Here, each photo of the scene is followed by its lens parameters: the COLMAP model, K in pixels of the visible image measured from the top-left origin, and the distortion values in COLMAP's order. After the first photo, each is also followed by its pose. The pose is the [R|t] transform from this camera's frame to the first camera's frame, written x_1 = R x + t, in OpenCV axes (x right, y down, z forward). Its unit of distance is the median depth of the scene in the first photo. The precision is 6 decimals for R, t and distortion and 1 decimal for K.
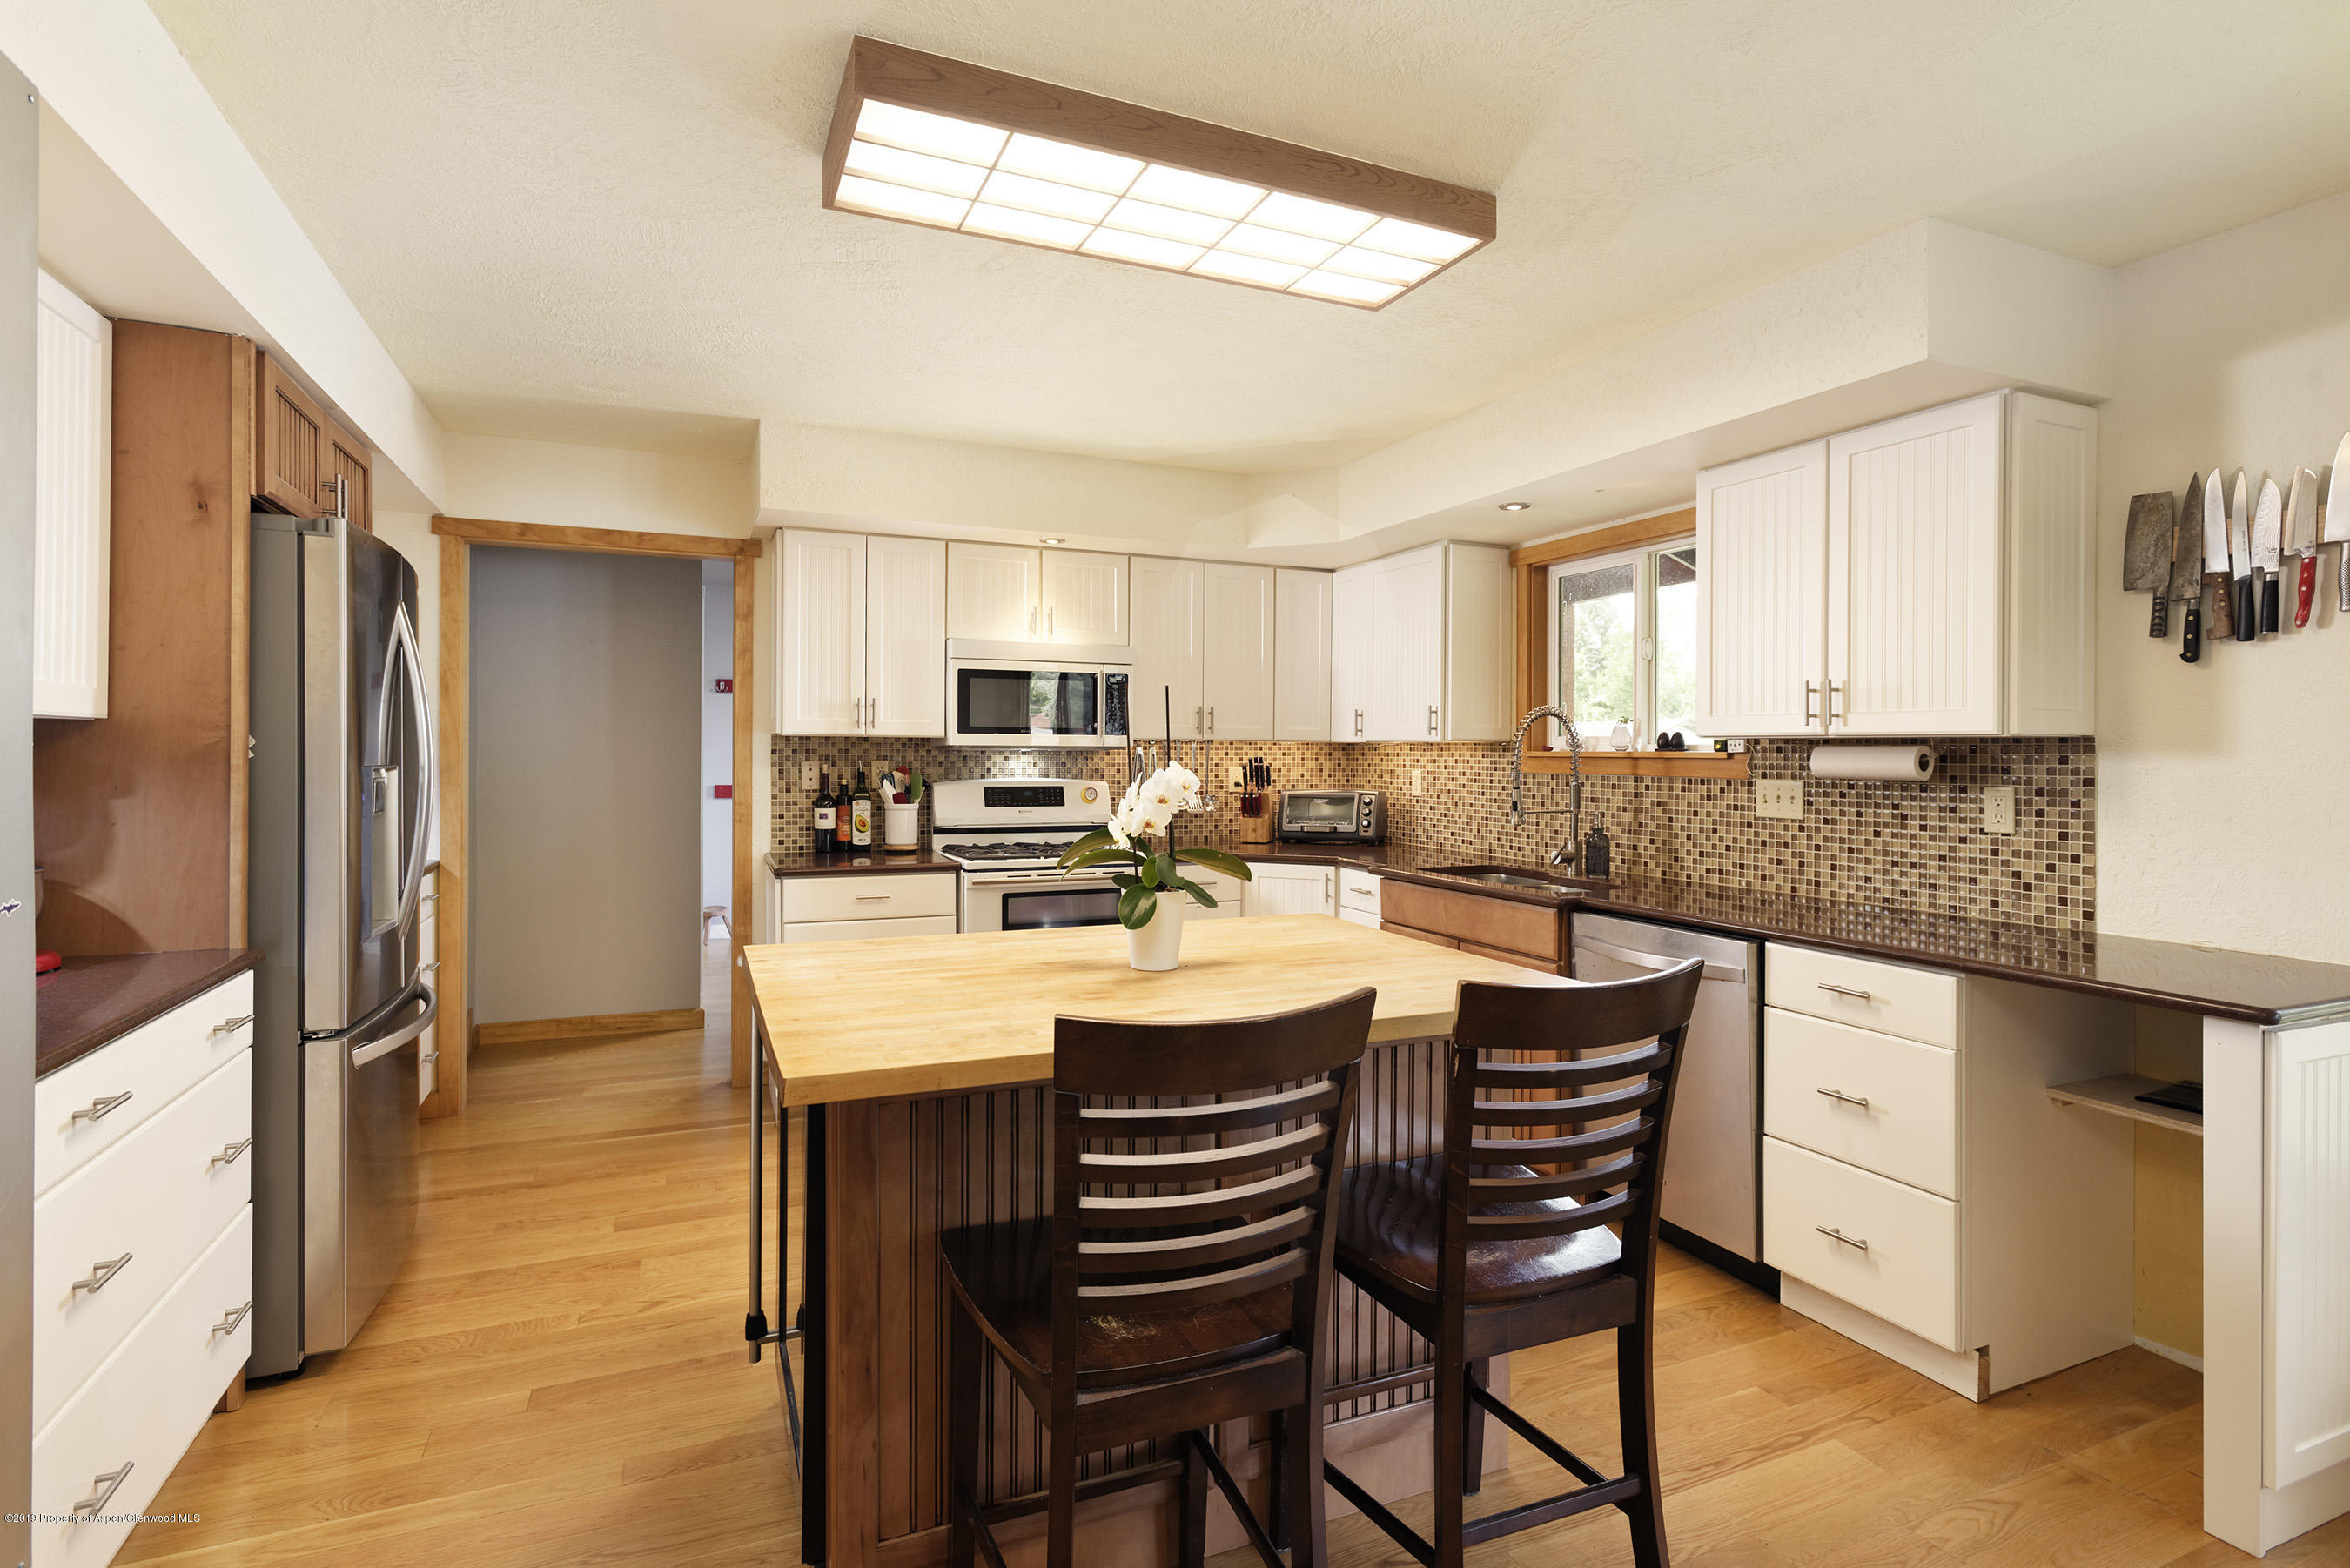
lens RADIAL K [[1127.1, 0, 1167.7], [0, 1127.1, 754.7], [0, 0, 1]] dist [-0.002082, -0.000099]
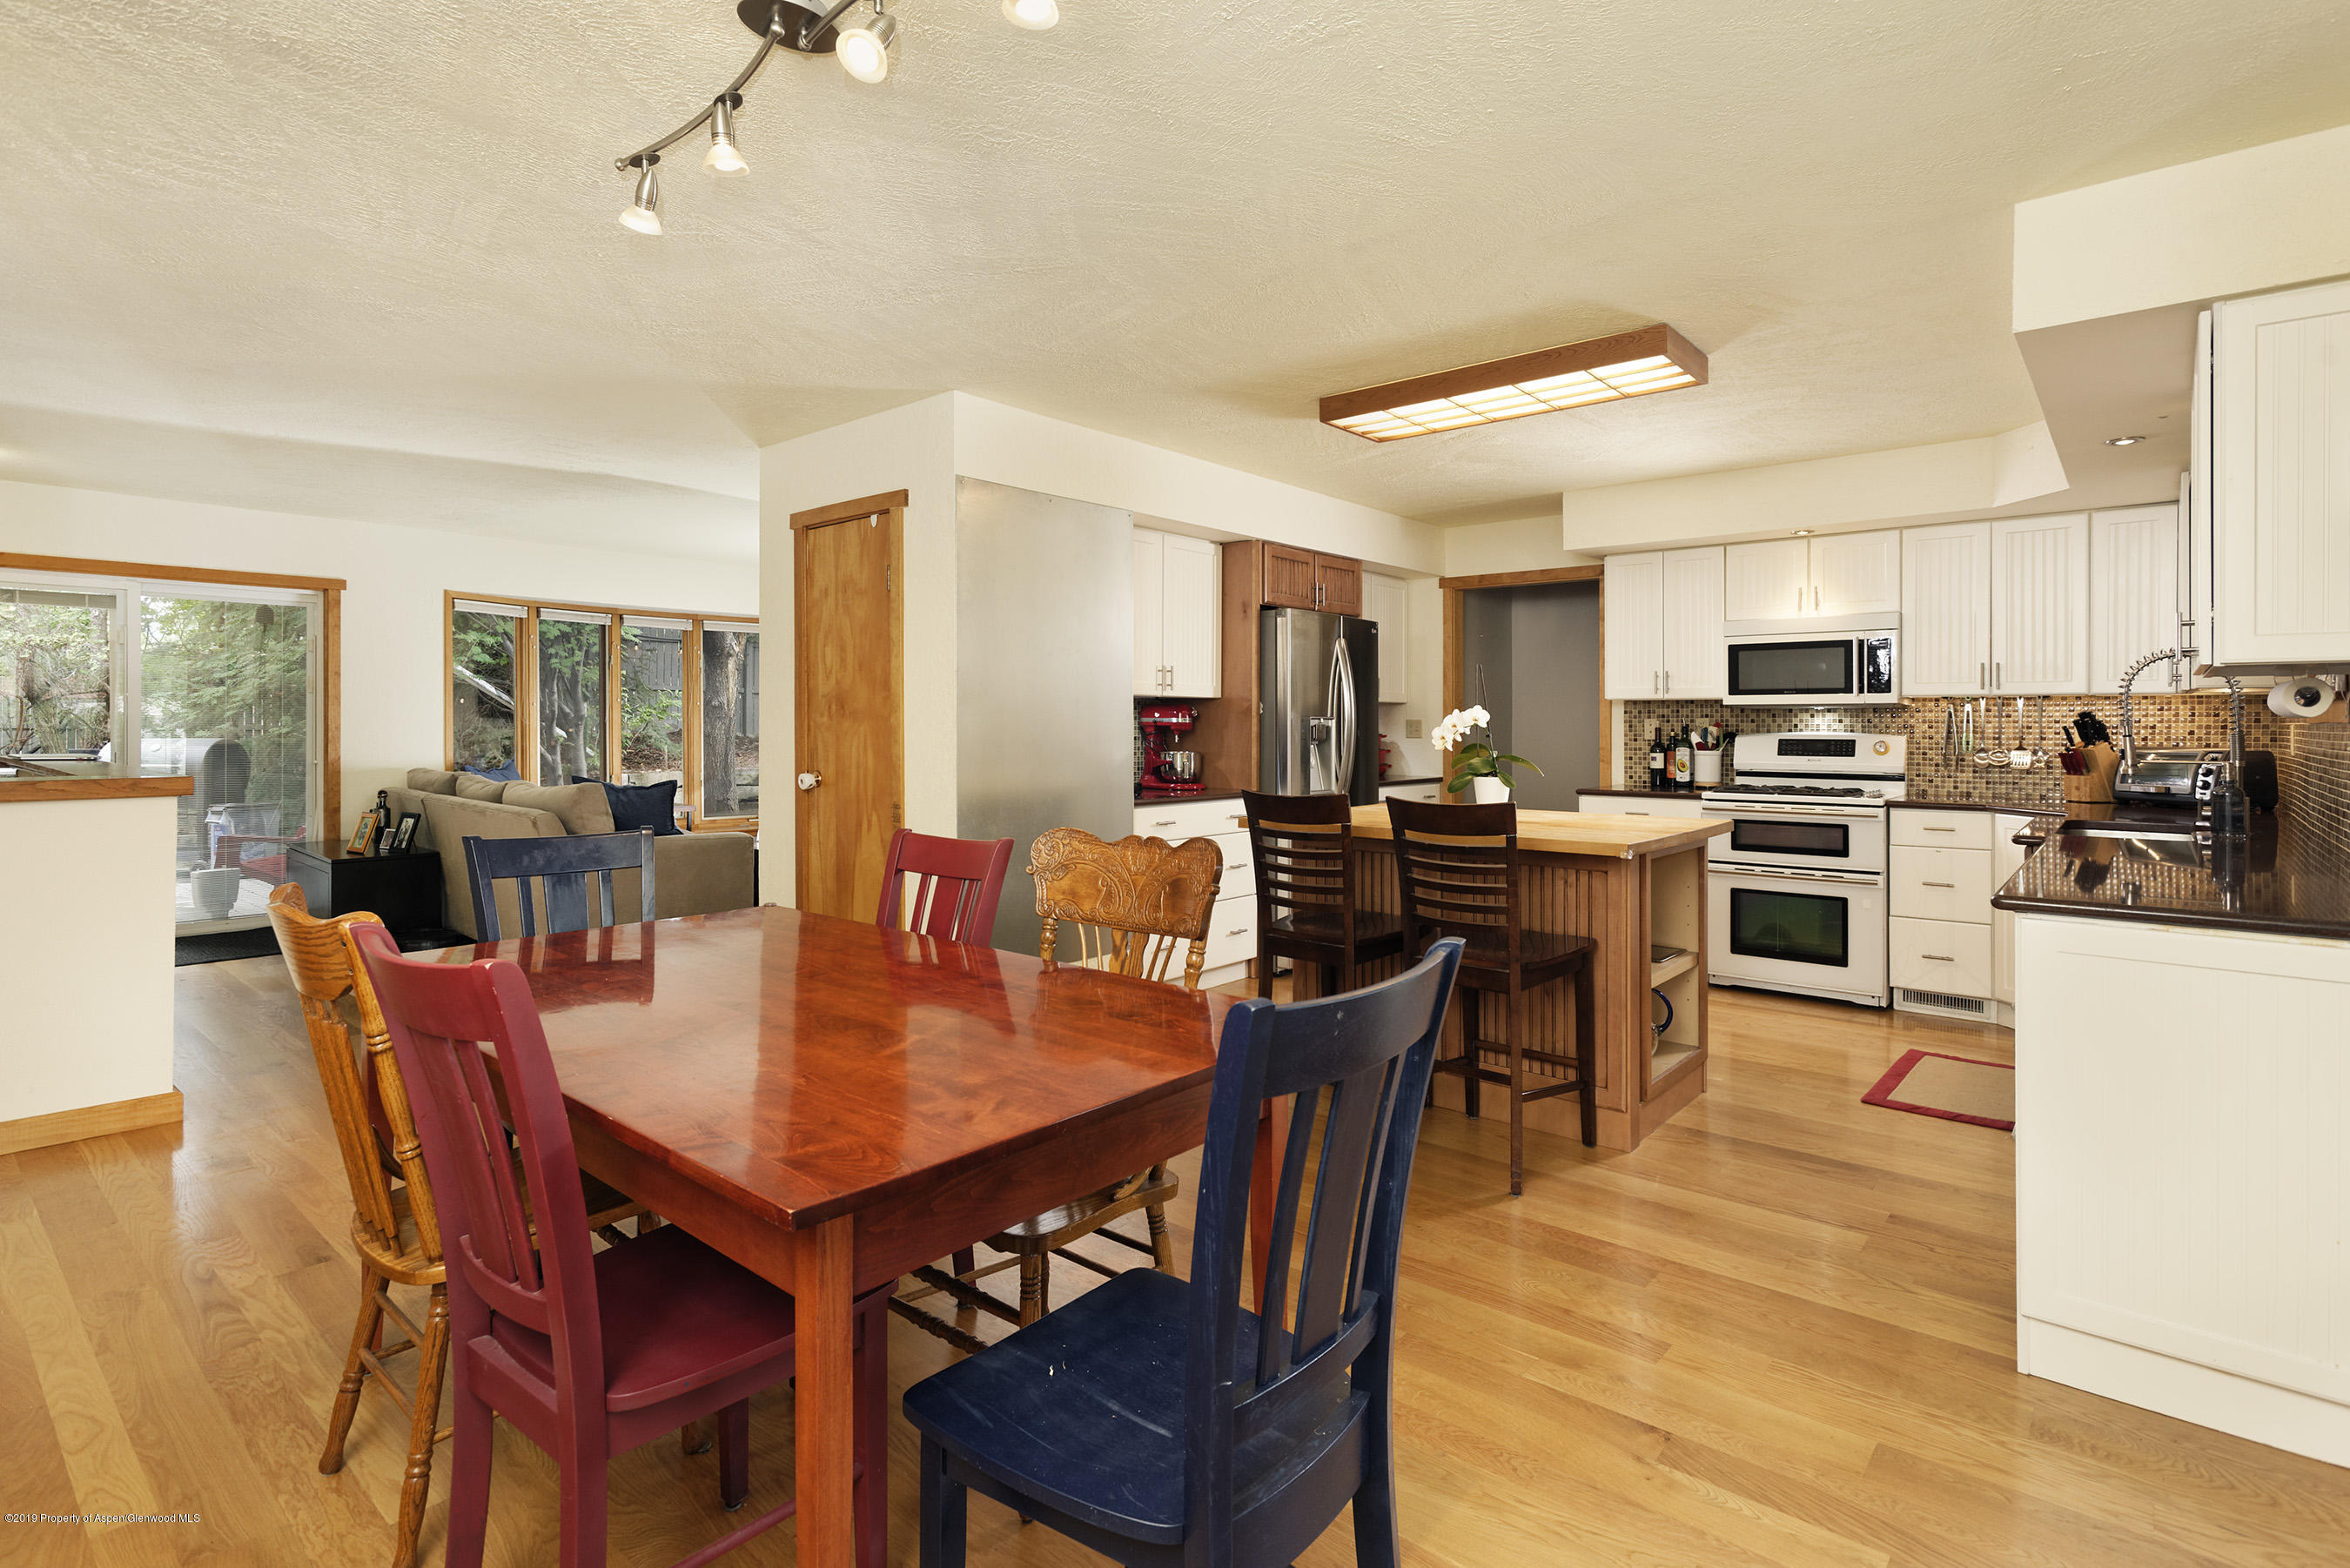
lens RADIAL K [[1127.1, 0, 1167.7], [0, 1127.1, 754.7], [0, 0, 1]] dist [-0.002082, -0.000099]
pose [[0.431191, 0.020092, -0.902037, 0.673146], [-0.001827, 0.999769, 0.021395, 0.021575], [0.902259, -0.007577, 0.431129, -0.120296]]
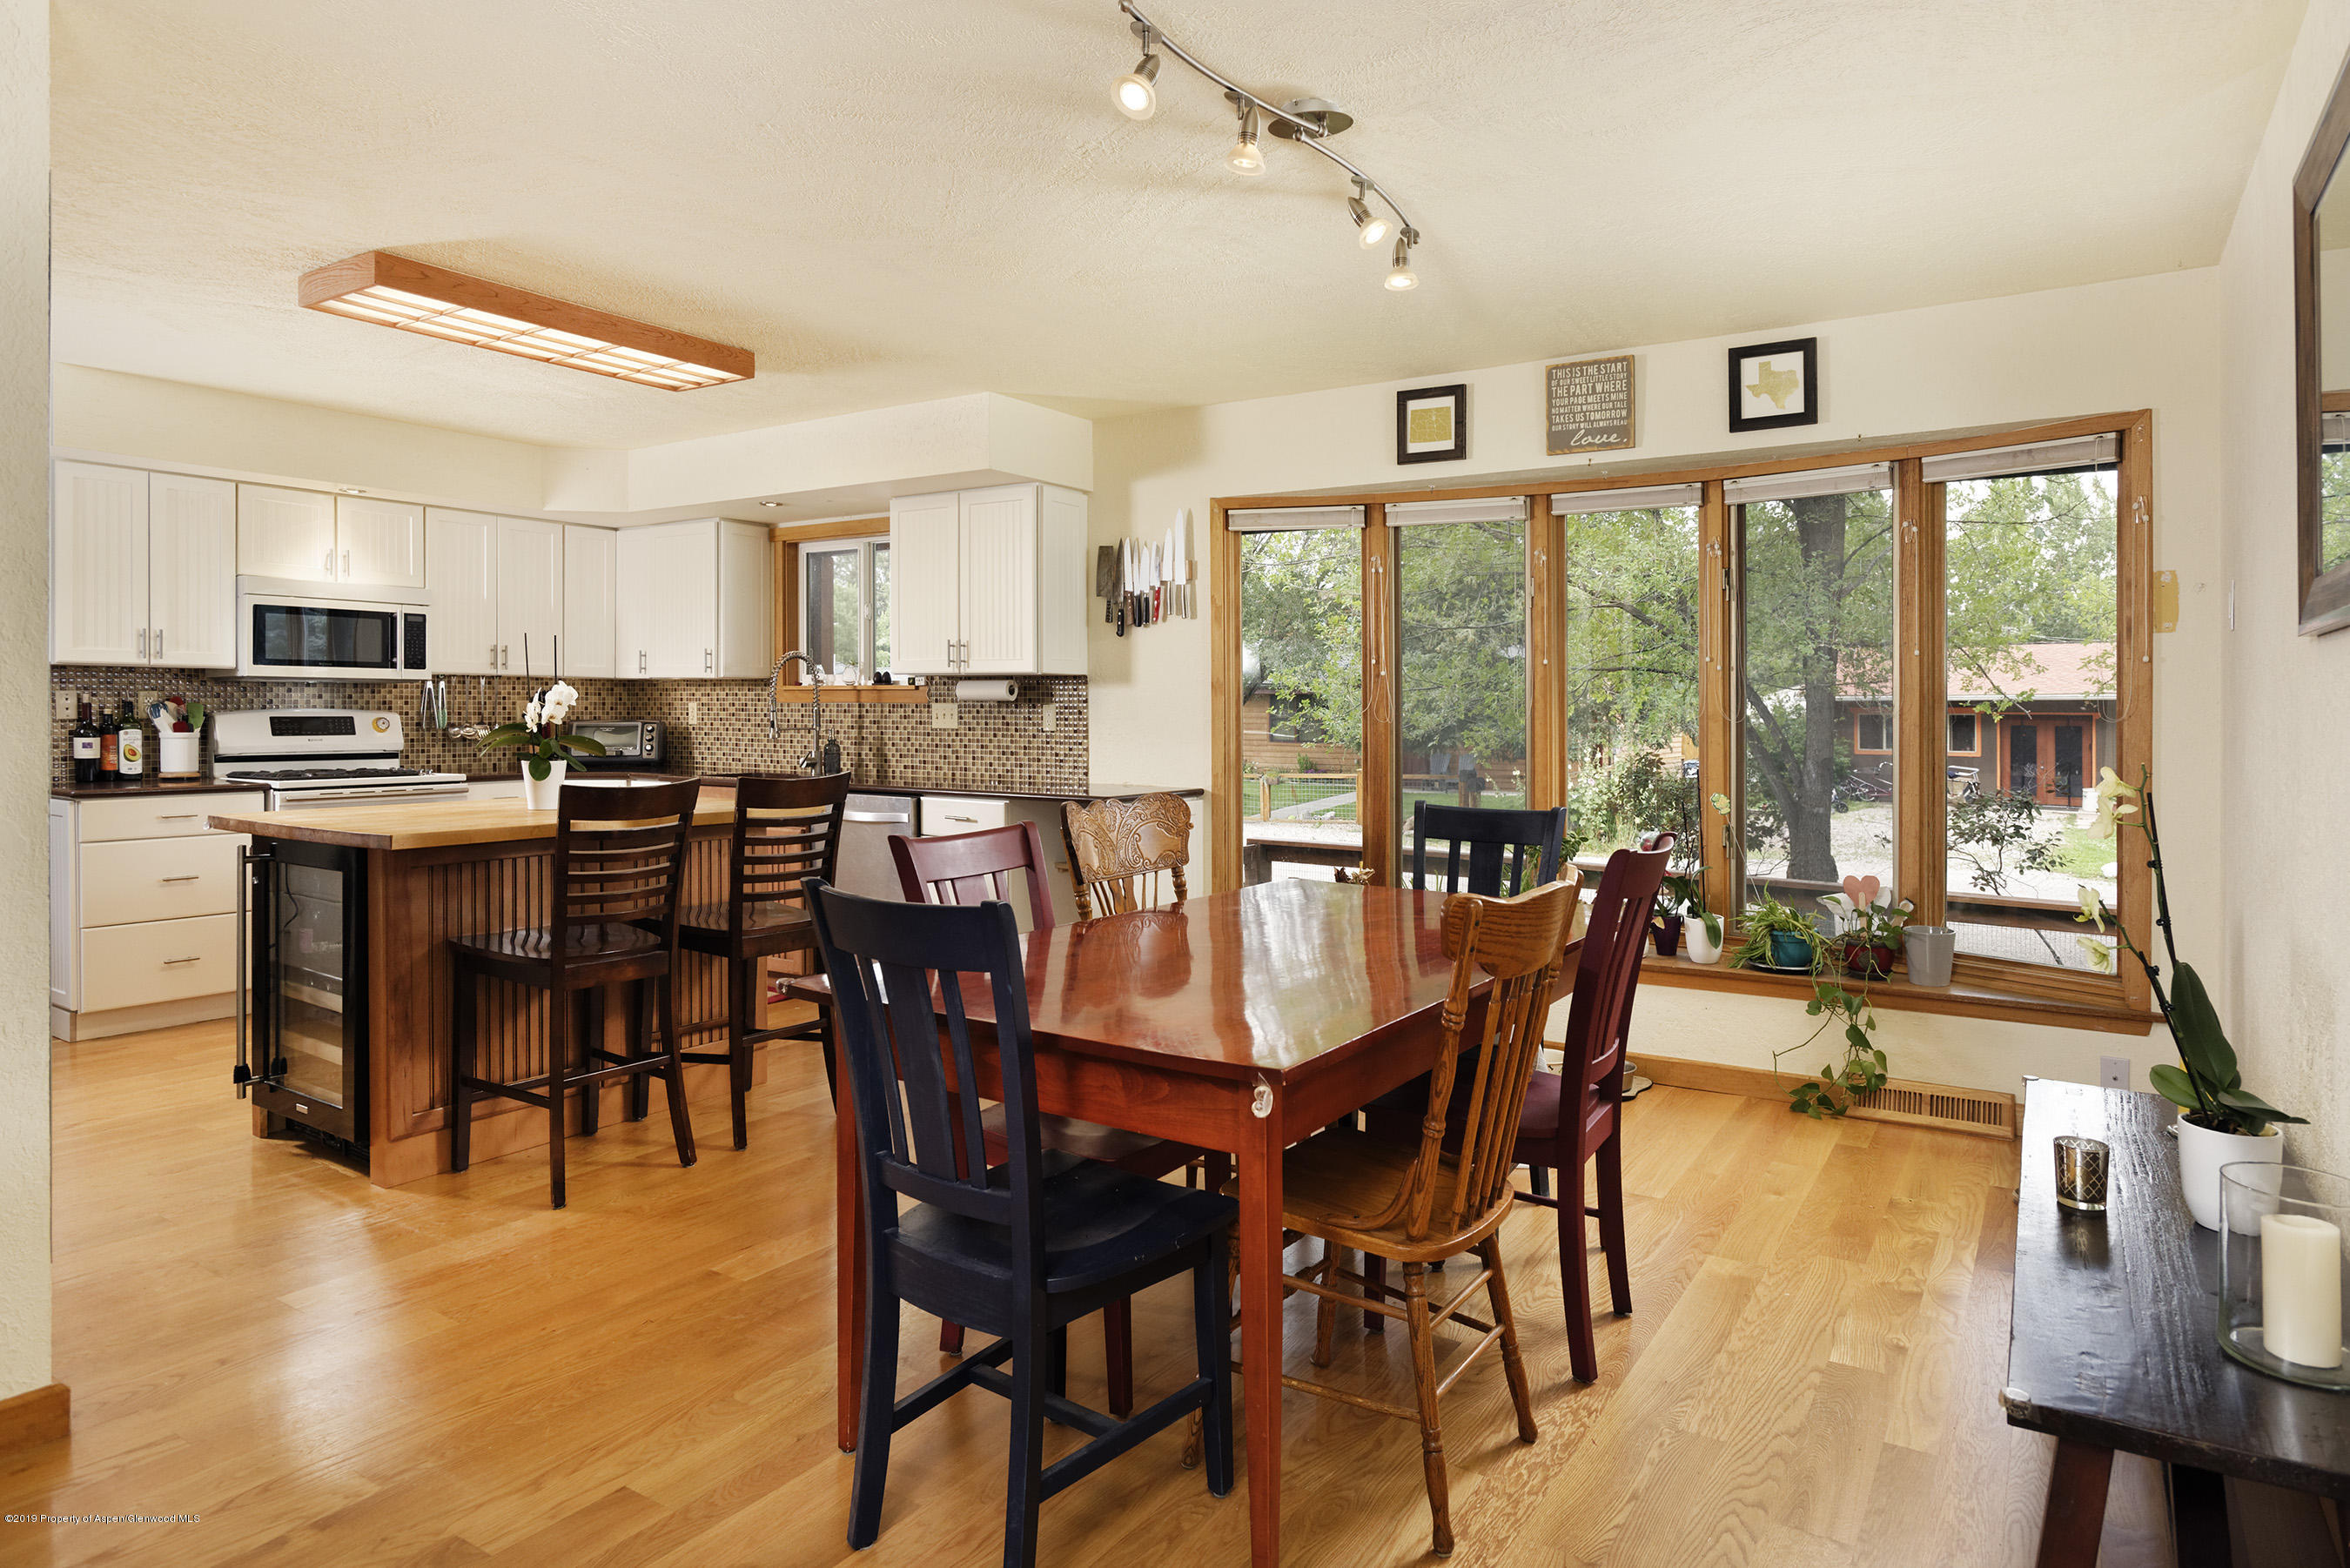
lens RADIAL K [[1389.1, 0, 1172.8], [0, 1389.1, 739.6], [0, 0, 1]] dist [-0.001926, 0.000932]
pose [[0.842780, -0.012416, 0.538115, -0.155981], [-0.000165, 0.999728, 0.023325, 0.020454], [-0.538258, -0.019746, 0.842549, -0.560354]]
